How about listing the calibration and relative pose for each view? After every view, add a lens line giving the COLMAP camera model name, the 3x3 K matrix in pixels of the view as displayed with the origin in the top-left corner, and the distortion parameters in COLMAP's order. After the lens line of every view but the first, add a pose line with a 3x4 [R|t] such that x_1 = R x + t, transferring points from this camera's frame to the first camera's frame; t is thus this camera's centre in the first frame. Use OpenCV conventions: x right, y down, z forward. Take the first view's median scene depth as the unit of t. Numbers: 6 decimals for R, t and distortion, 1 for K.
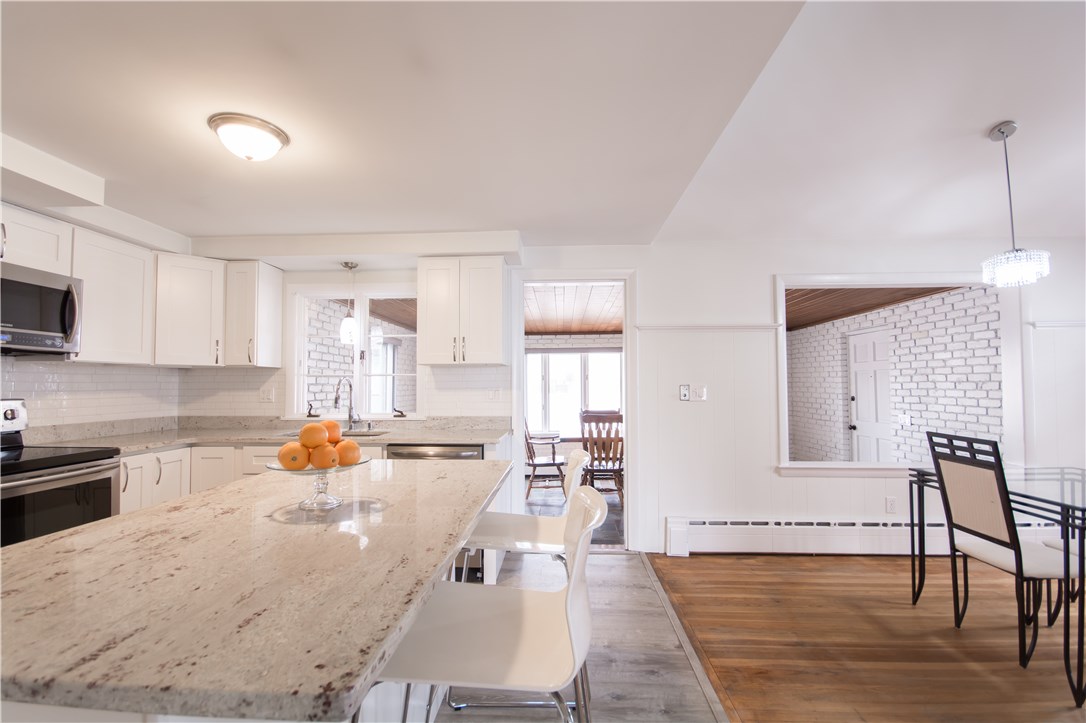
lens RADIAL K [[481.6, 0, 542.3], [0, 481.6, 366.5], [0, 0, 1]] dist [0.001550, -0.003597]
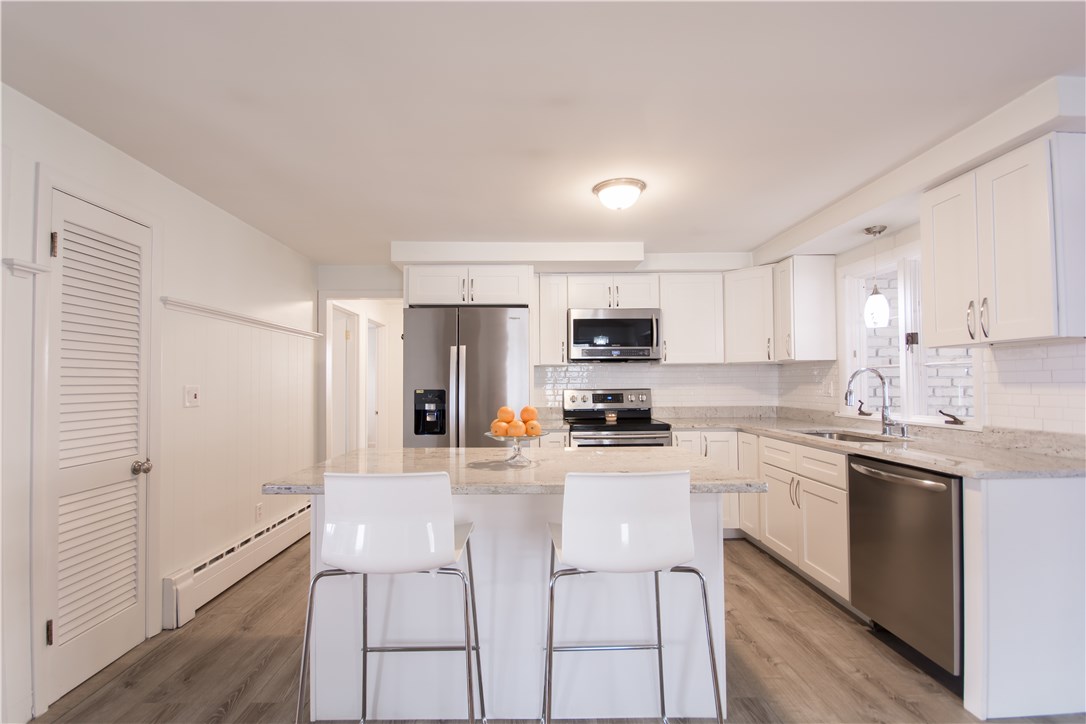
lens RADIAL K [[481.6, 0, 535.1], [0, 481.6, 374.5], [0, 0, 1]] dist [0.001550, -0.003597]
pose [[0.060204, -0.014653, -0.998079, 0.367320], [0.046740, 0.998837, -0.011845, 0.014861], [0.997091, -0.045937, 0.060819, 0.370282]]
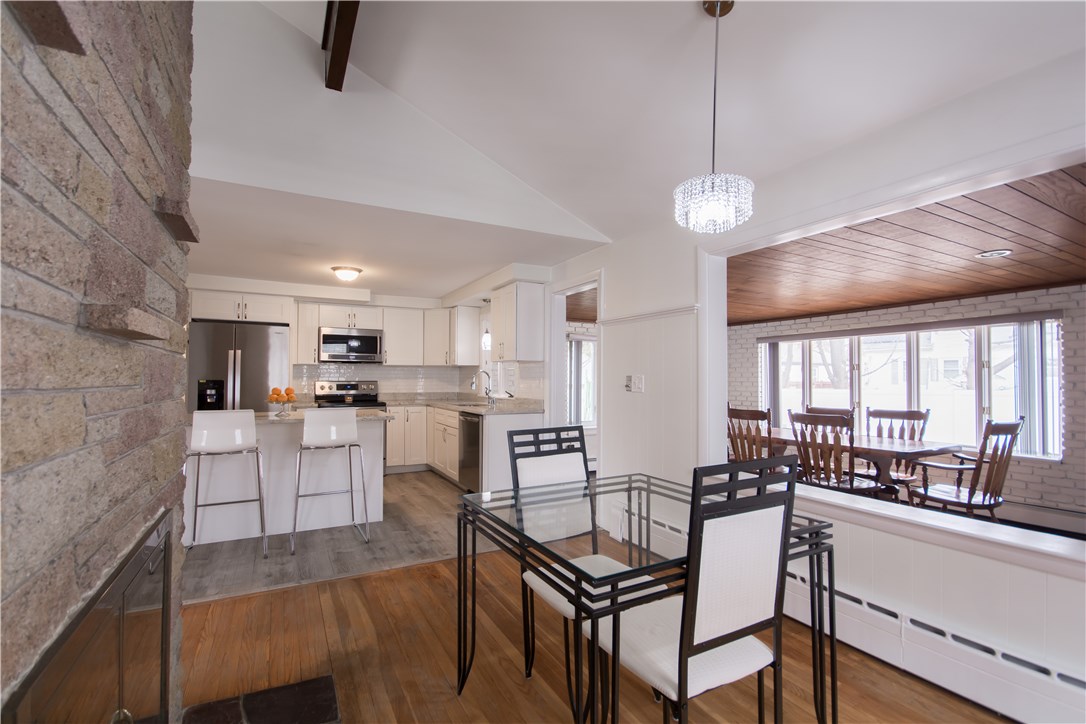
lens RADIAL K [[481.6, 0, 537.9], [0, 481.6, 368.9], [0, 0, 1]] dist [0.001550, -0.003597]
pose [[0.506796, -0.011618, -0.861988, 1.057675], [0.028670, 0.999583, 0.003383, 0.014658], [0.861589, -0.026427, 0.506918, 0.326778]]
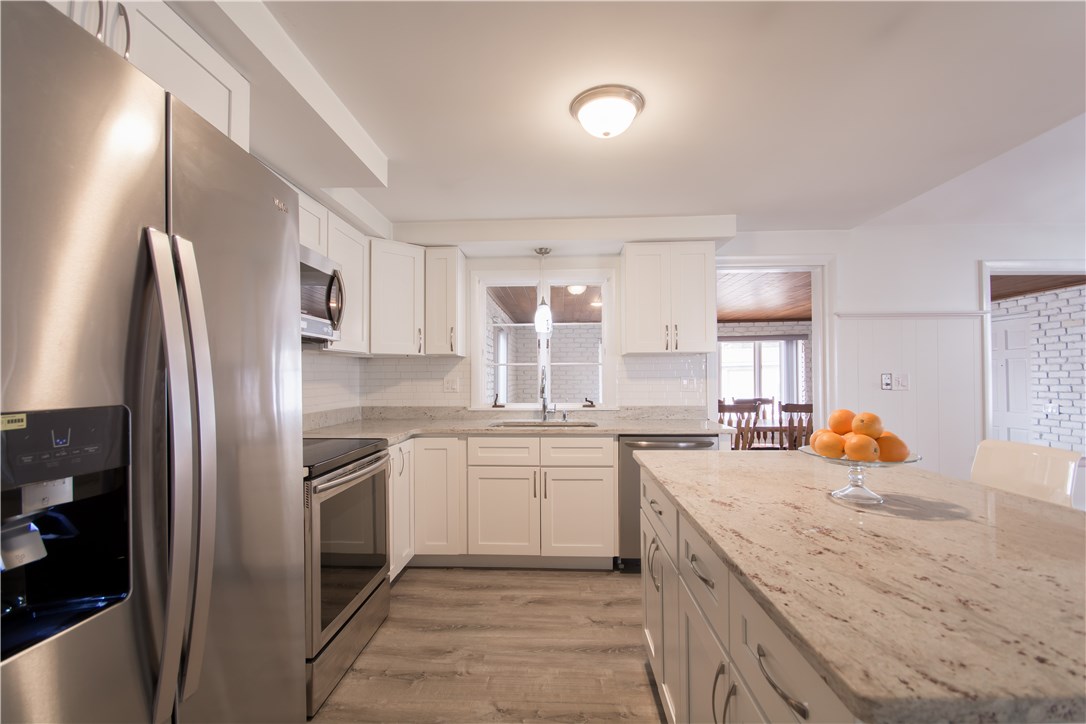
lens RADIAL K [[481.6, 0, 542.4], [0, 481.6, 366.5], [0, 0, 1]] dist [0.001550, -0.003597]
pose [[0.999996, -0.001686, 0.002081, -0.401805], [0.001645, 0.999804, 0.019717, 0.003149], [-0.002114, -0.019713, 0.999803, 0.023127]]
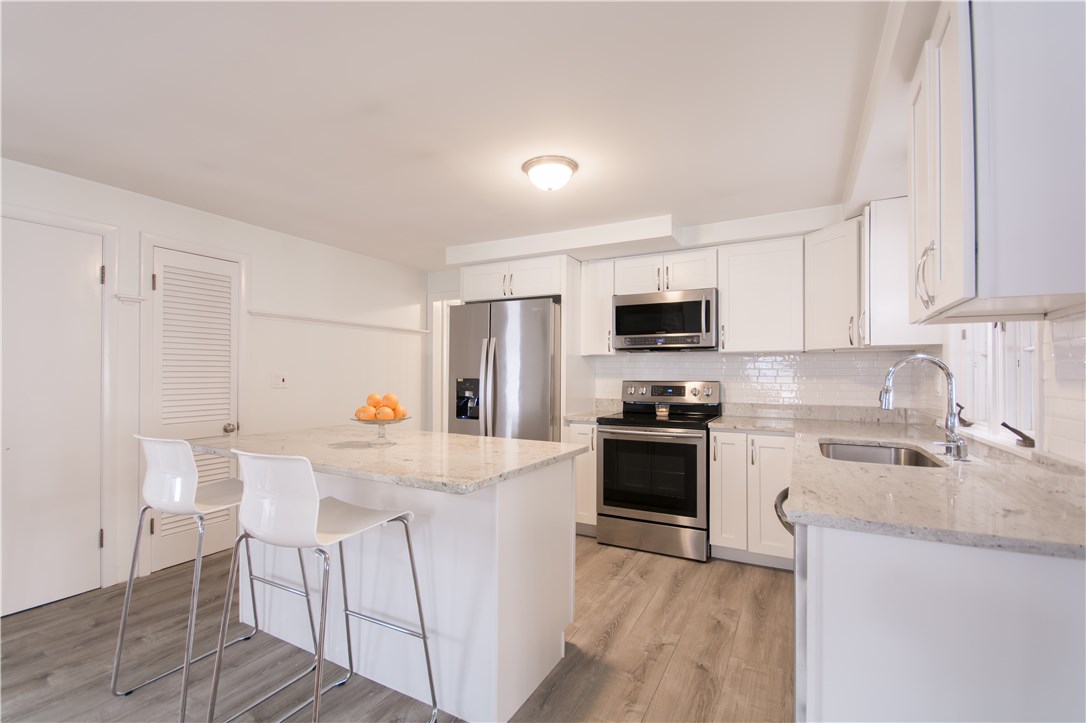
lens RADIAL K [[481.6, 0, 545.3], [0, 481.6, 368.7], [0, 0, 1]] dist [0.001550, -0.003597]
pose [[-0.432211, -0.004784, -0.901760, 0.278909], [0.035081, 0.999140, -0.022115, 0.031871], [0.901090, -0.041193, -0.431671, 0.824386]]
